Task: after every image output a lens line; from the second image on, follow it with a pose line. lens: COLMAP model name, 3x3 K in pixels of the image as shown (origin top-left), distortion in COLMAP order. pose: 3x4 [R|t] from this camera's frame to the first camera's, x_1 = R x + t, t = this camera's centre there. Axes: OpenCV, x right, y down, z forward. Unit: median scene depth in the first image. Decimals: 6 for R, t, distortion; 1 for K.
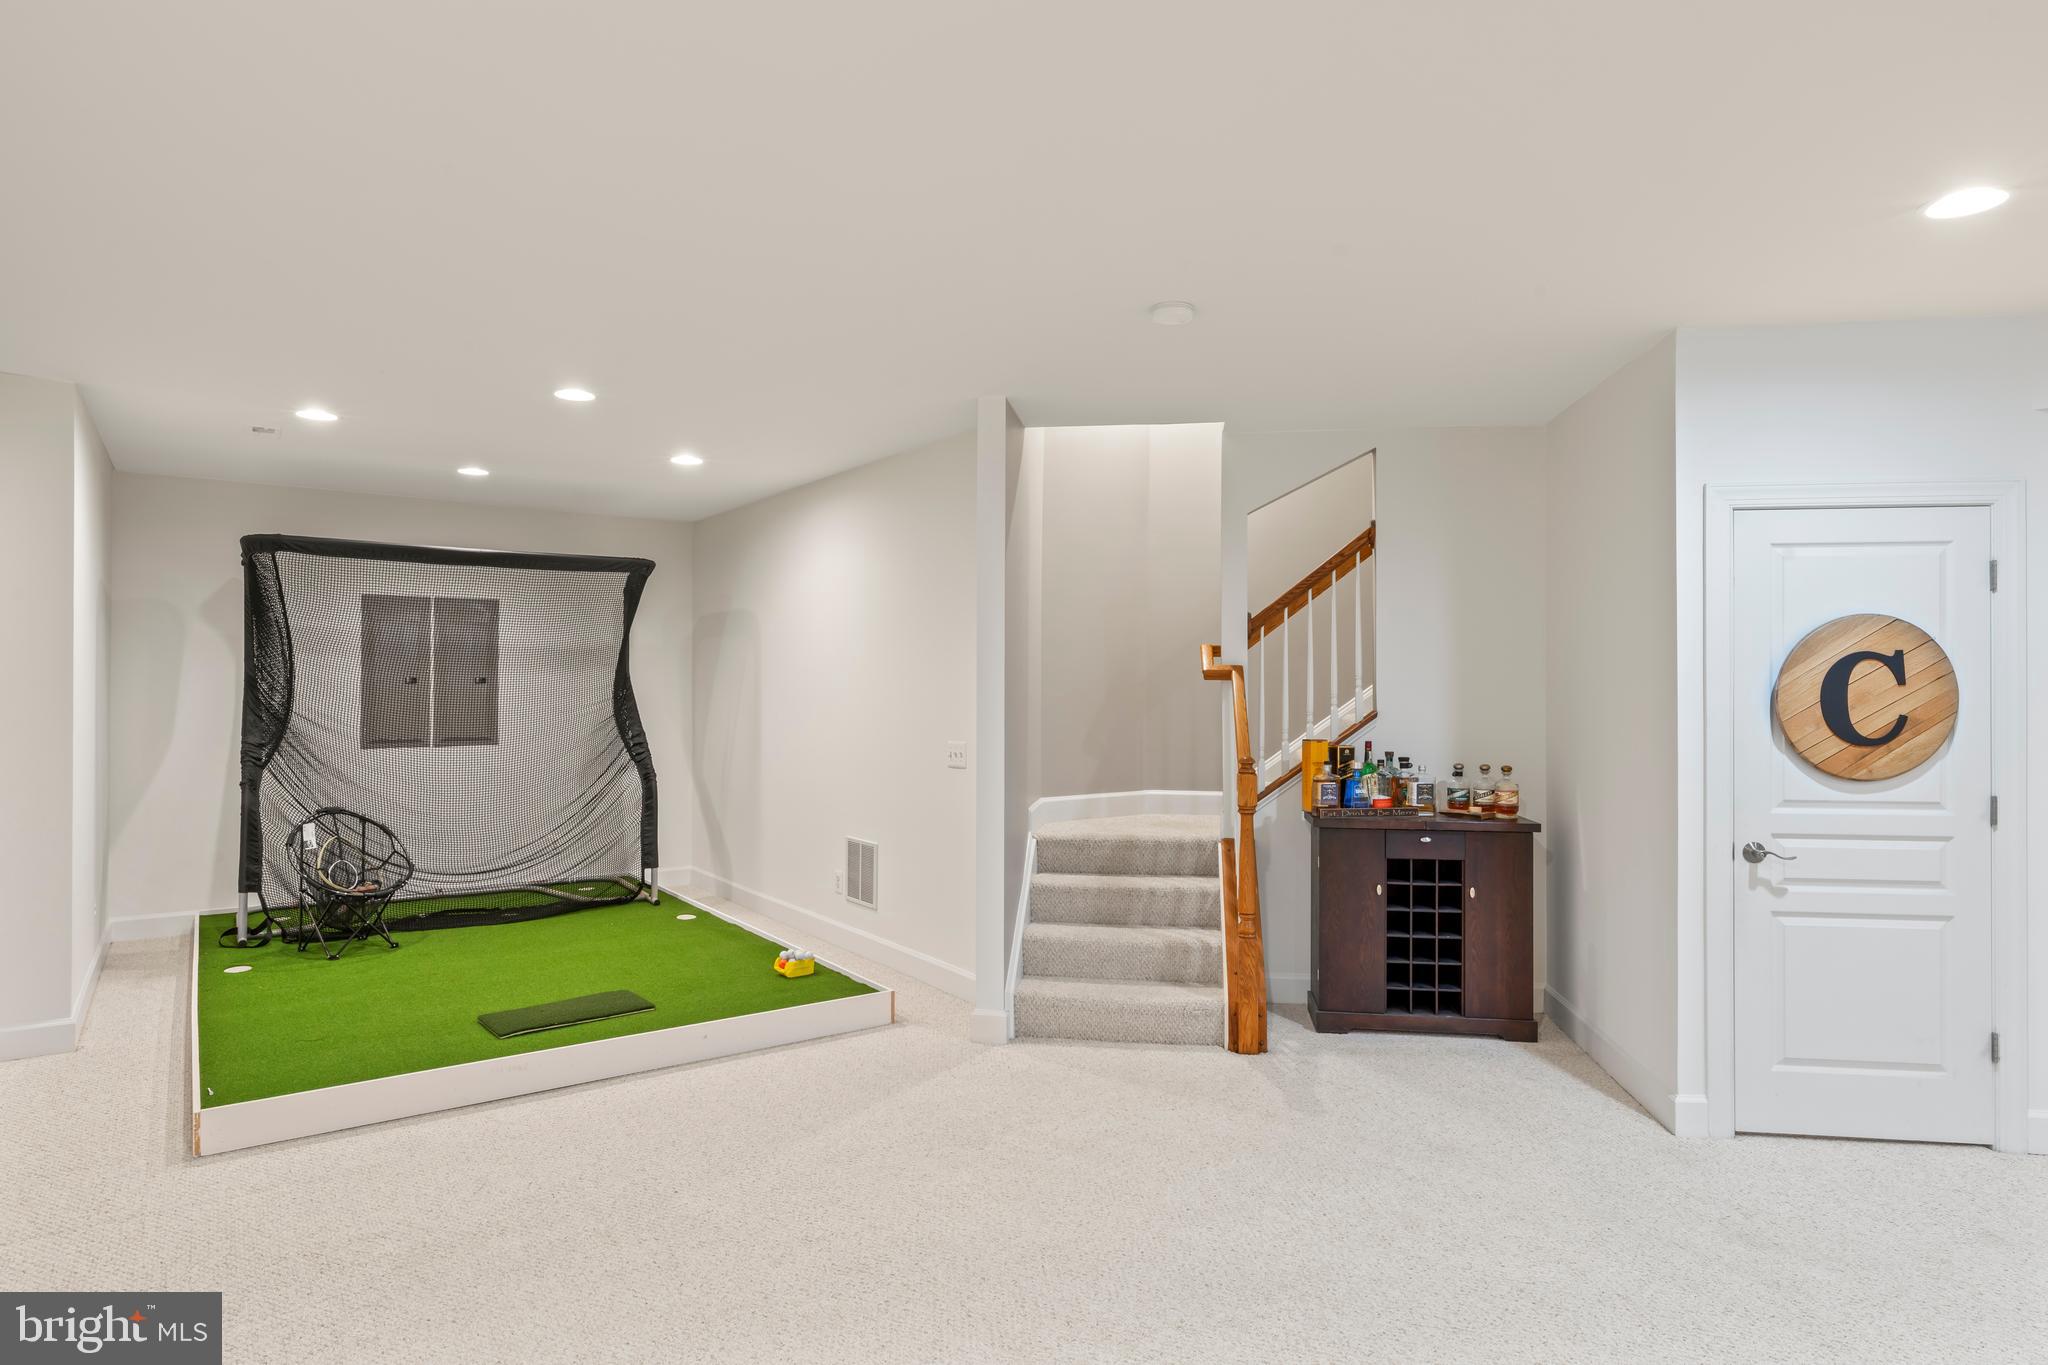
lens RADIAL K [[1132.7, 0, 1026.7], [0, 1132.7, 680.0], [0, 0, 1]] dist [-0.004818, 0.003569]
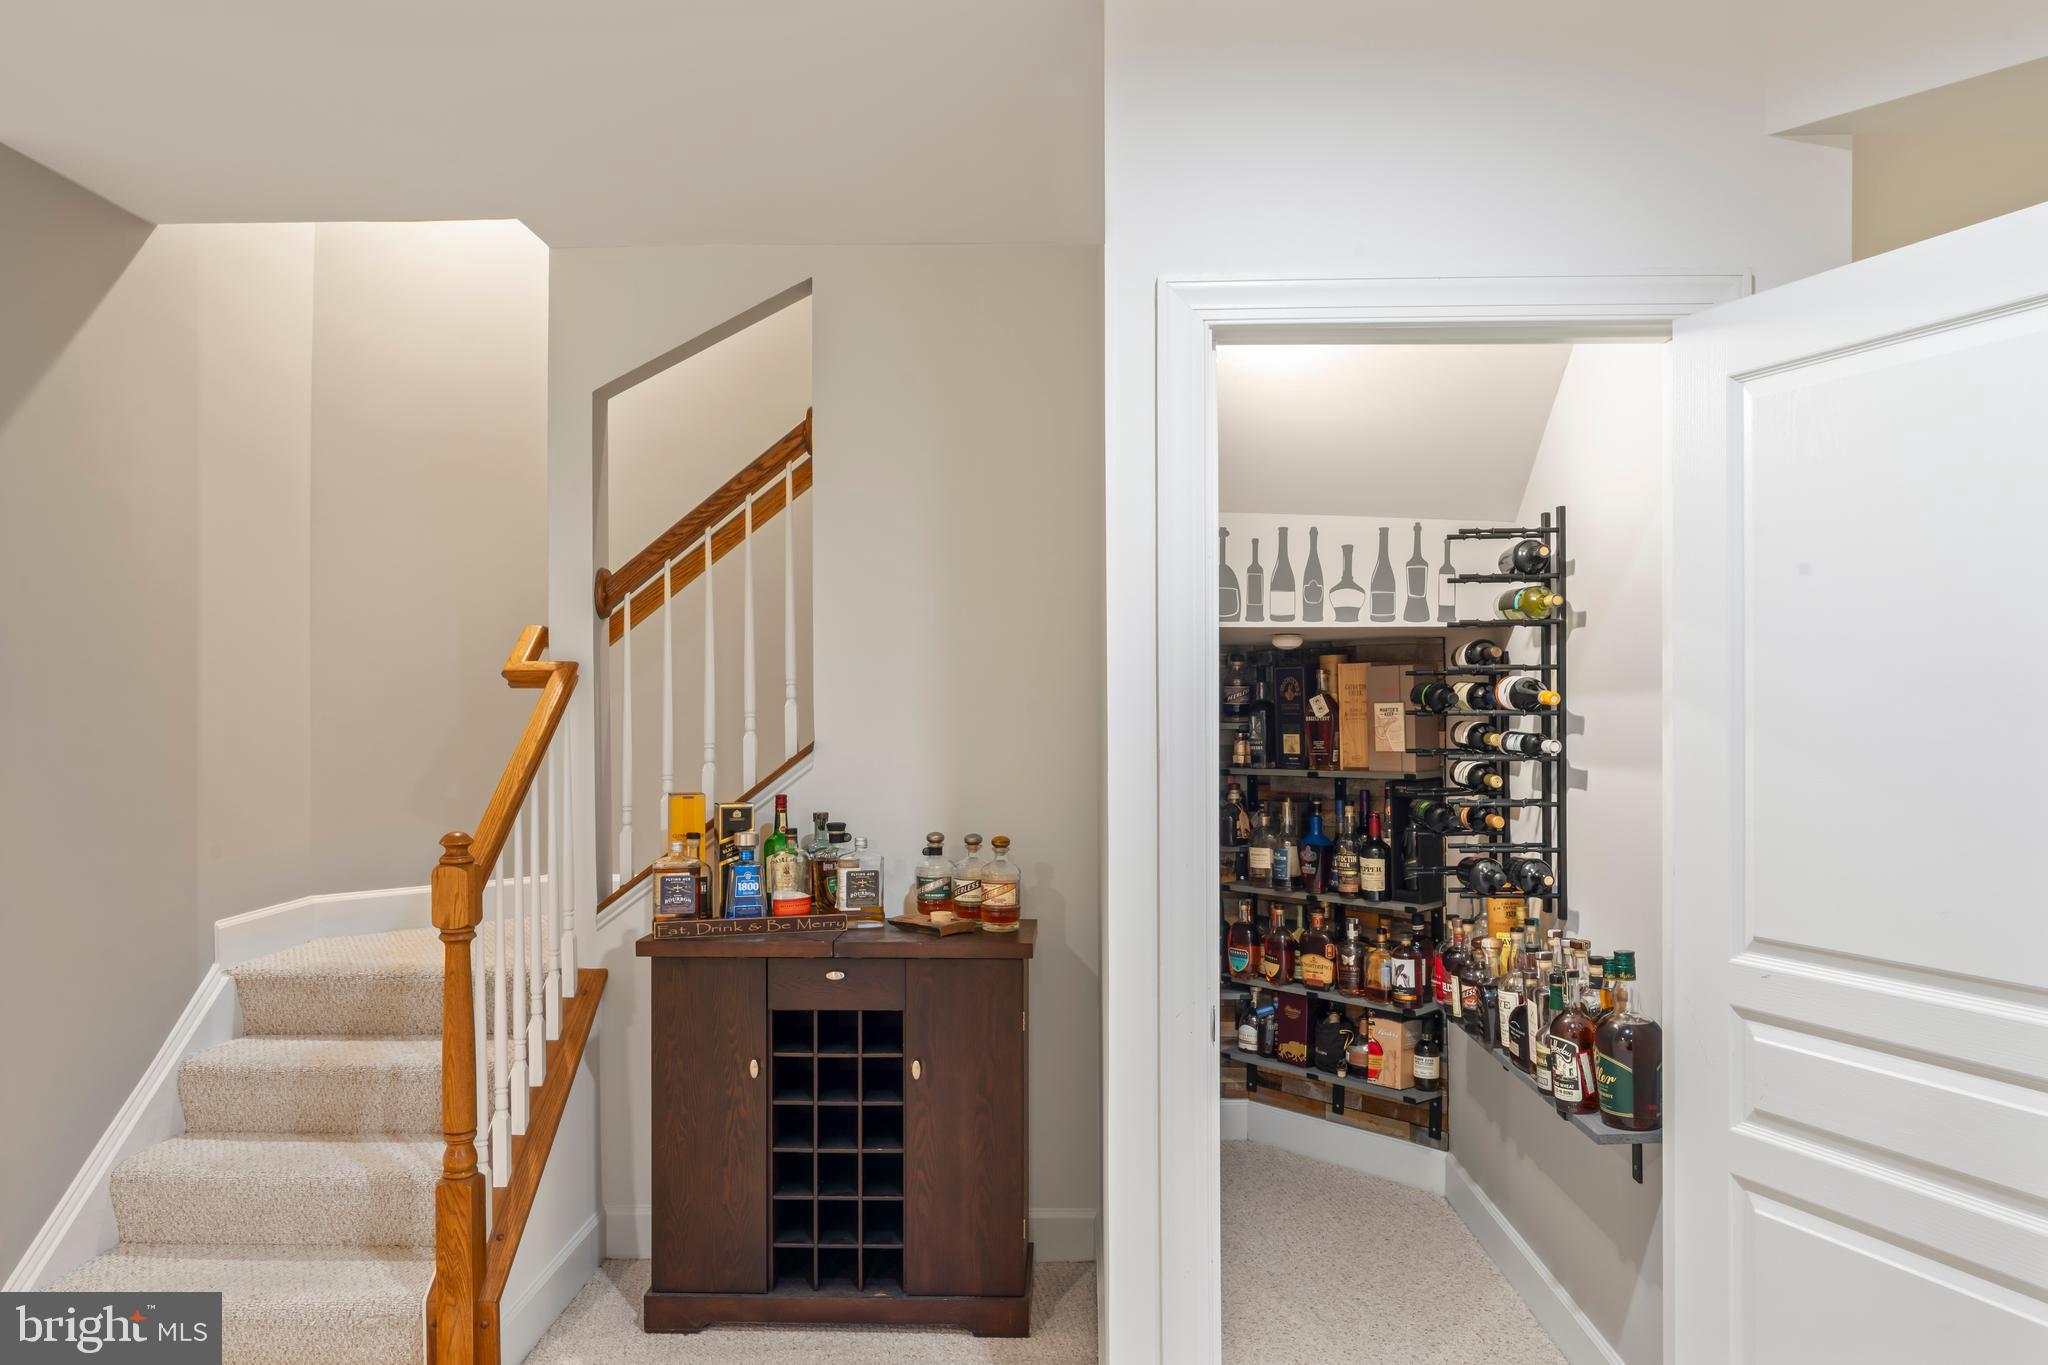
lens RADIAL K [[1425.8, 0, 1033.4], [0, 1425.8, 702.4], [0, 0, 1]] dist [-0.002223, 0.008659]
pose [[0.994777, -0.008560, 0.101708, 0.376163], [0.008111, 0.999955, 0.004825, 0.006024], [-0.101745, -0.003975, 0.994803, 0.299521]]
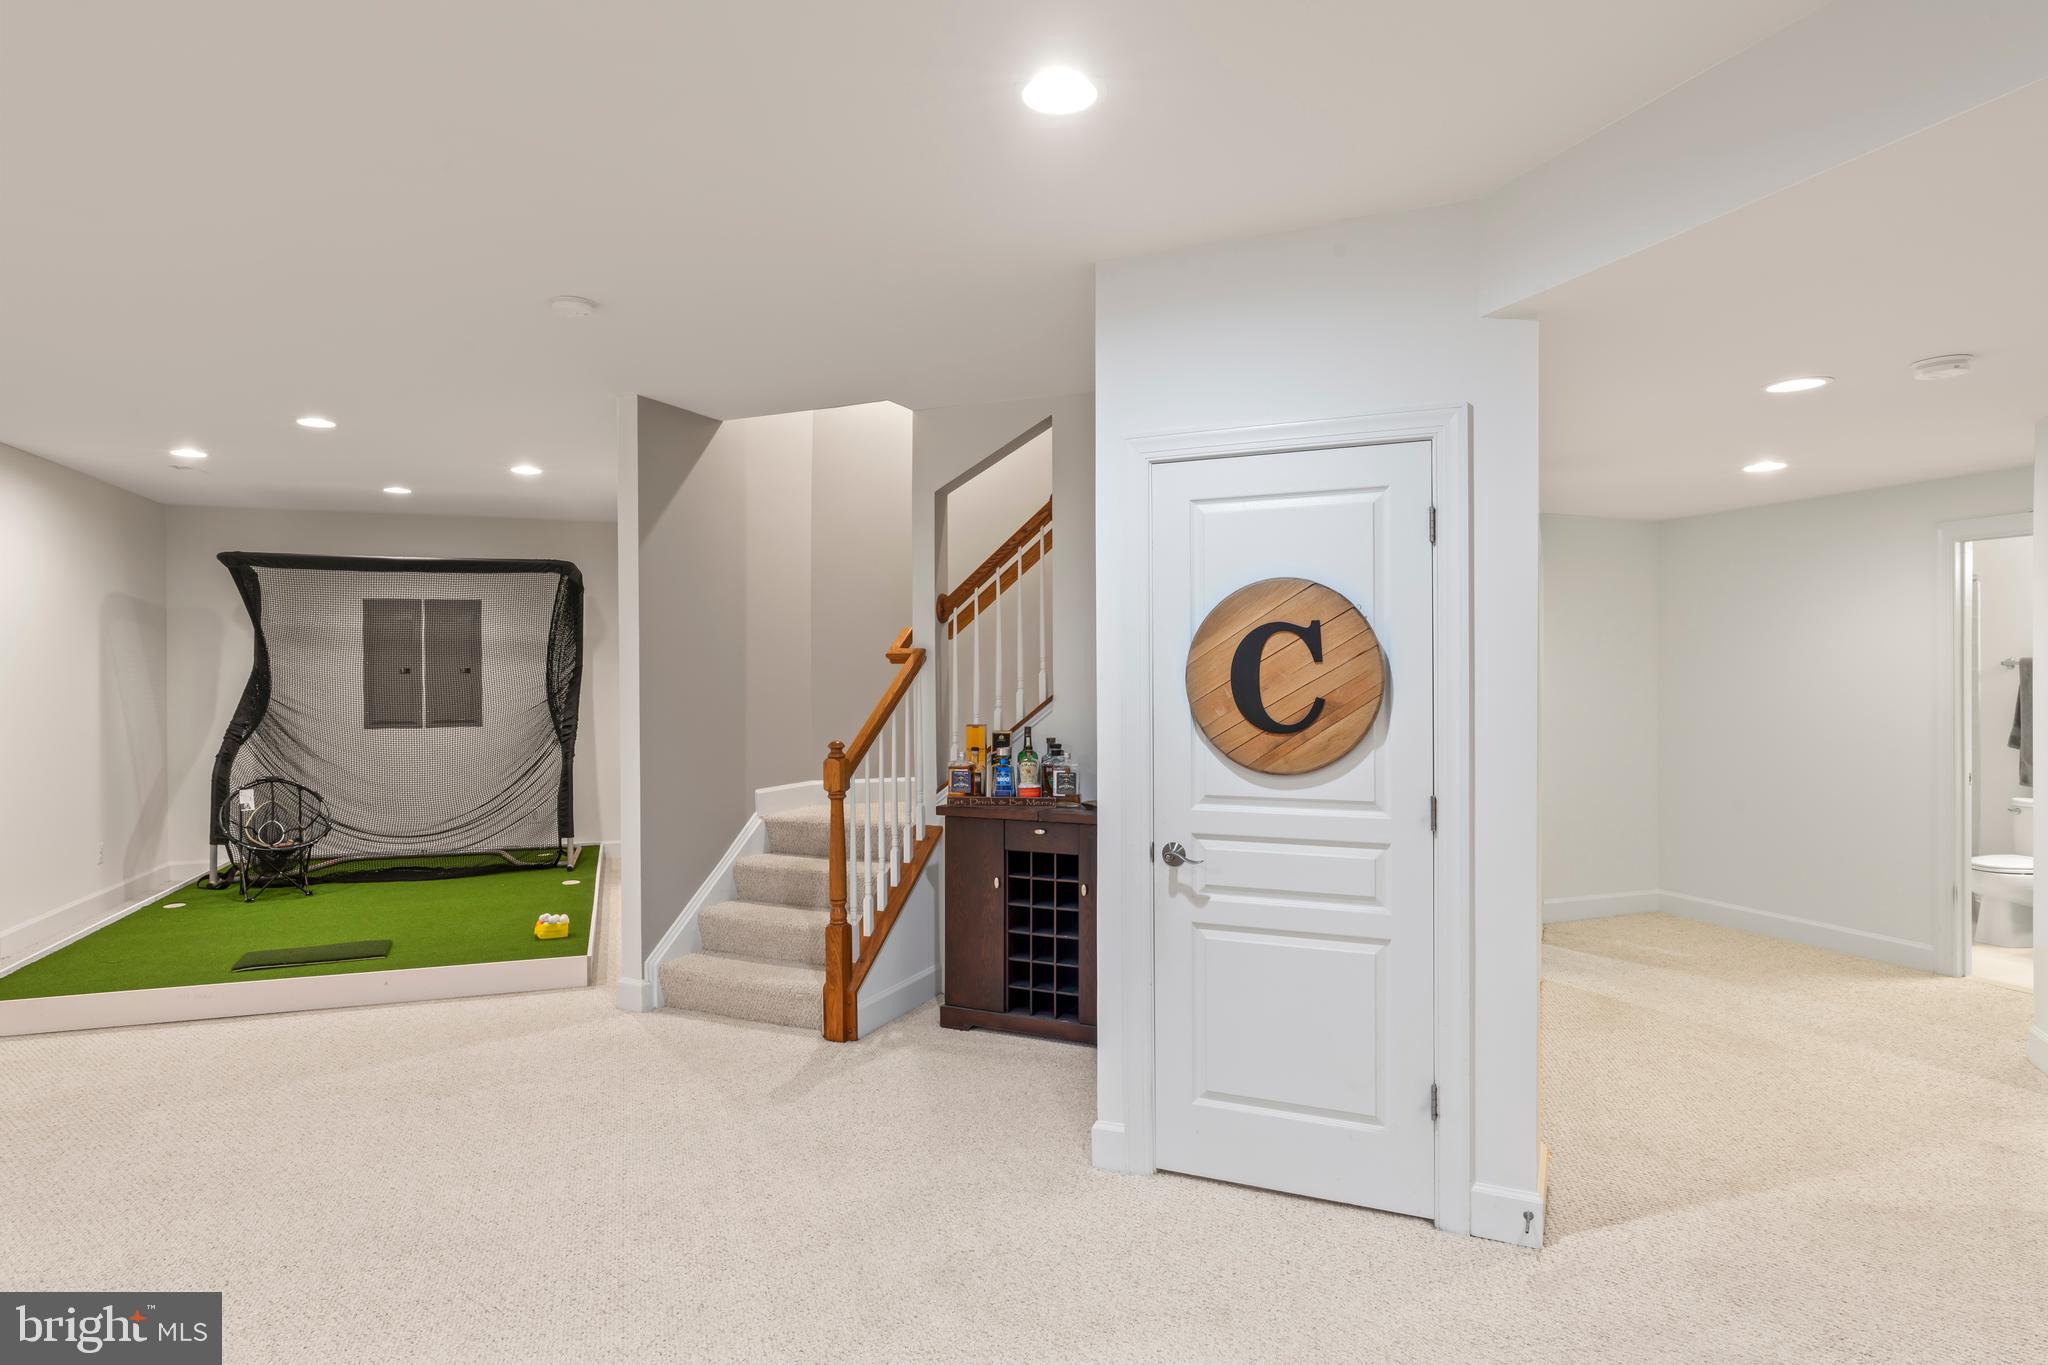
lens RADIAL K [[1132.7, 0, 1022.5], [0, 1132.7, 674.3], [0, 0, 1]] dist [-0.004818, 0.003569]
pose [[0.956618, -0.007470, -0.291251, 0.608459], [0.009341, 0.999944, 0.005036, 0.005699], [0.291197, -0.007538, 0.956633, 0.097549]]
